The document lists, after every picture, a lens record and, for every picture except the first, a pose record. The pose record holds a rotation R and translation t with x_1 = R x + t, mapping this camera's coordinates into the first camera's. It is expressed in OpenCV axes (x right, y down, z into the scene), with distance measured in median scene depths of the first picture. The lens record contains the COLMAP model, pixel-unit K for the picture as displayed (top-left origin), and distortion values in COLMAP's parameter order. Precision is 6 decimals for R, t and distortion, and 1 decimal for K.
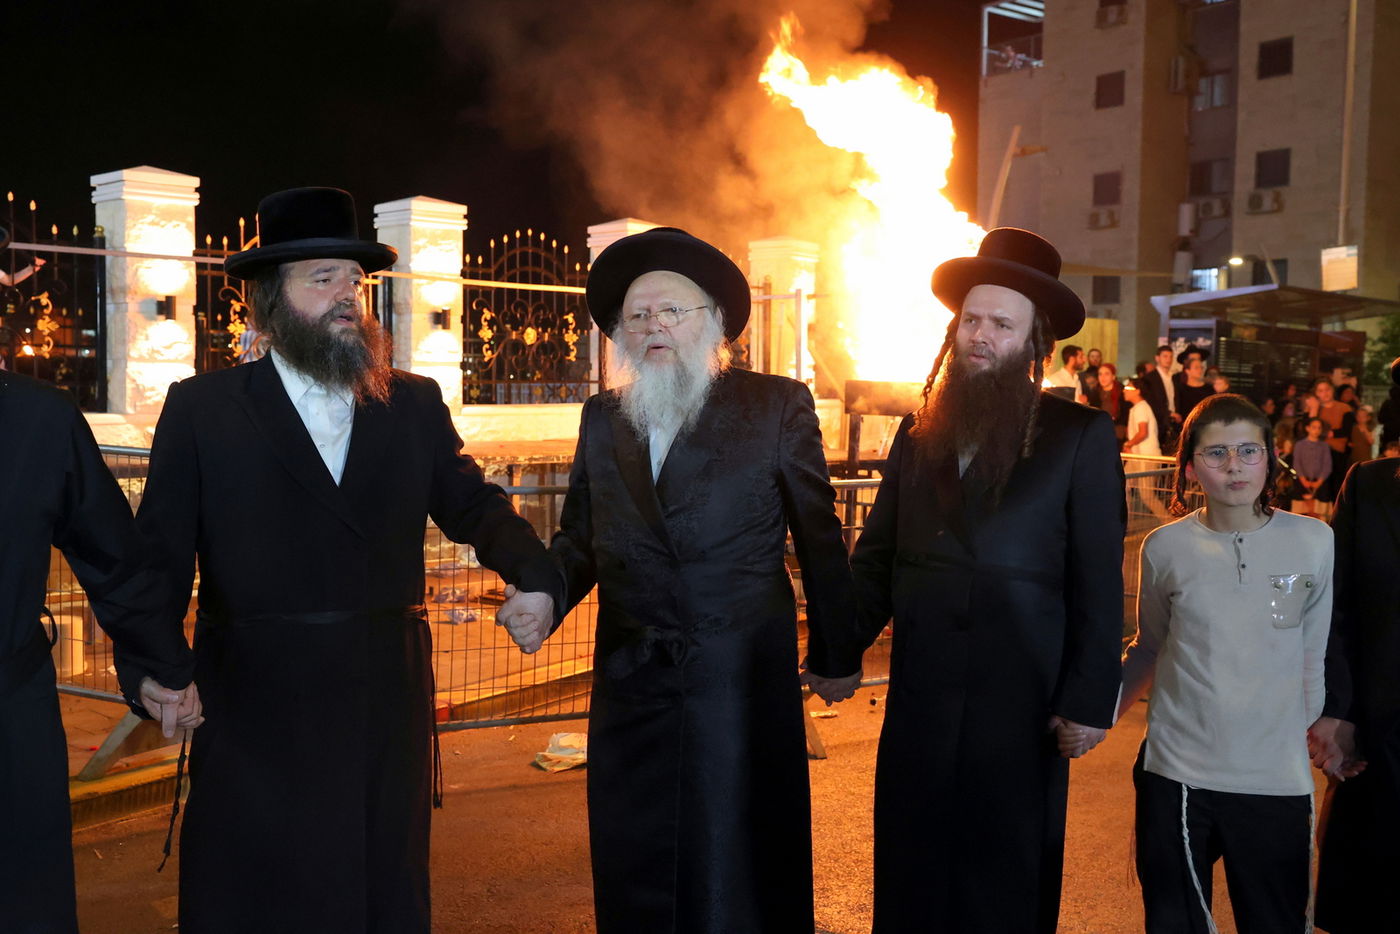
lens RADIAL K [[1457.5, 0, 697.7], [0, 1457.5, 401.9], [0, 0, 1]] dist [0.049812, 0.008290]
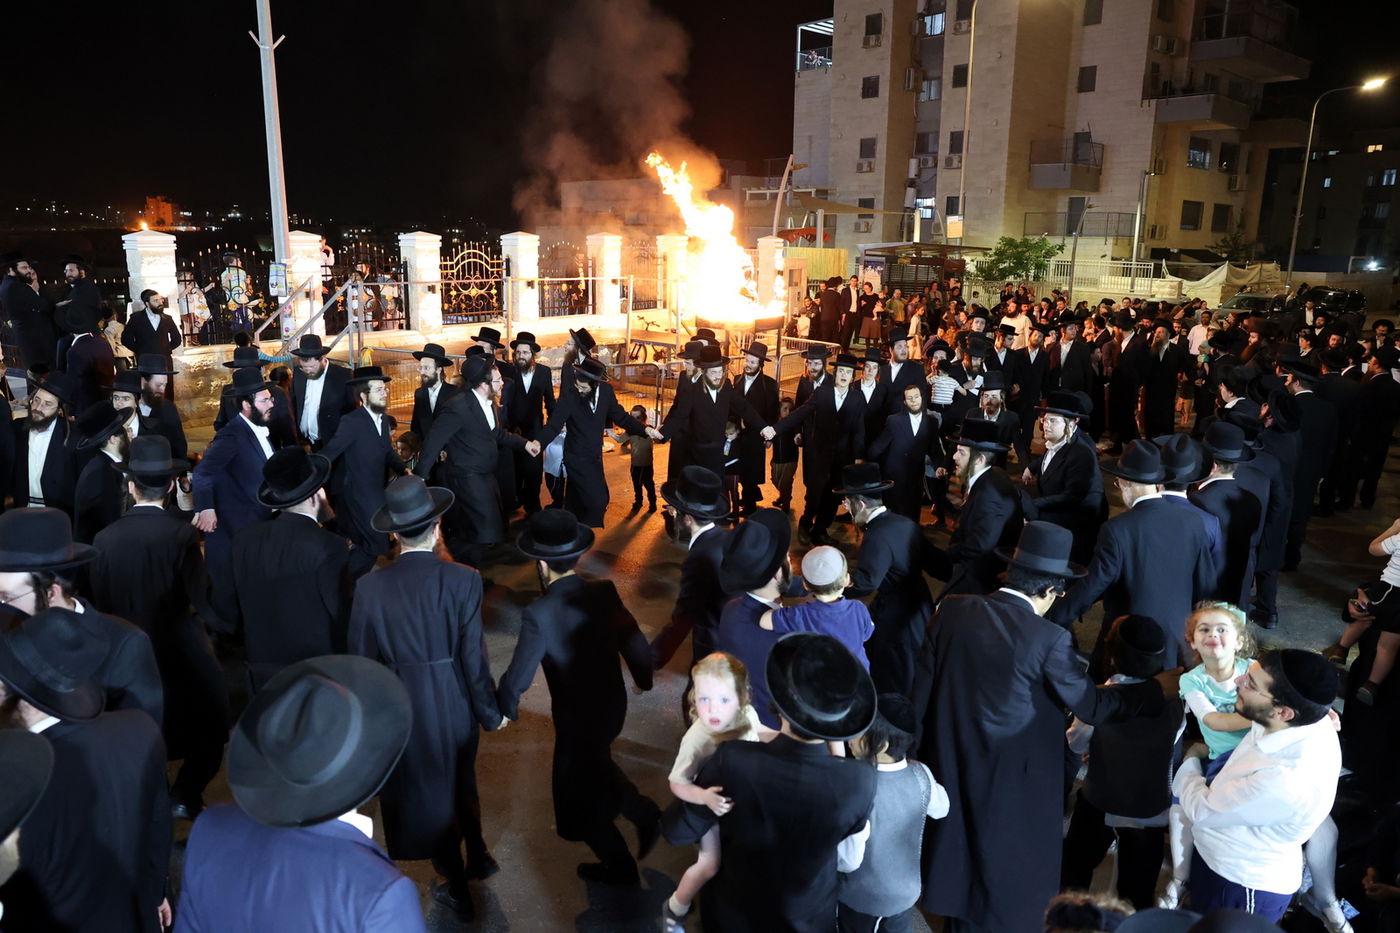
lens RADIAL K [[1001.7, 0, 700.0], [0, 1001.7, 466.5], [0, 0, 1]] dist [-0.145495, 0.125587]
pose [[0.996397, -0.016797, 0.083133, -0.008079], [-0.000549, 0.978896, 0.204360, -0.020551], [-0.084811, -0.203670, 0.975359, -0.144011]]
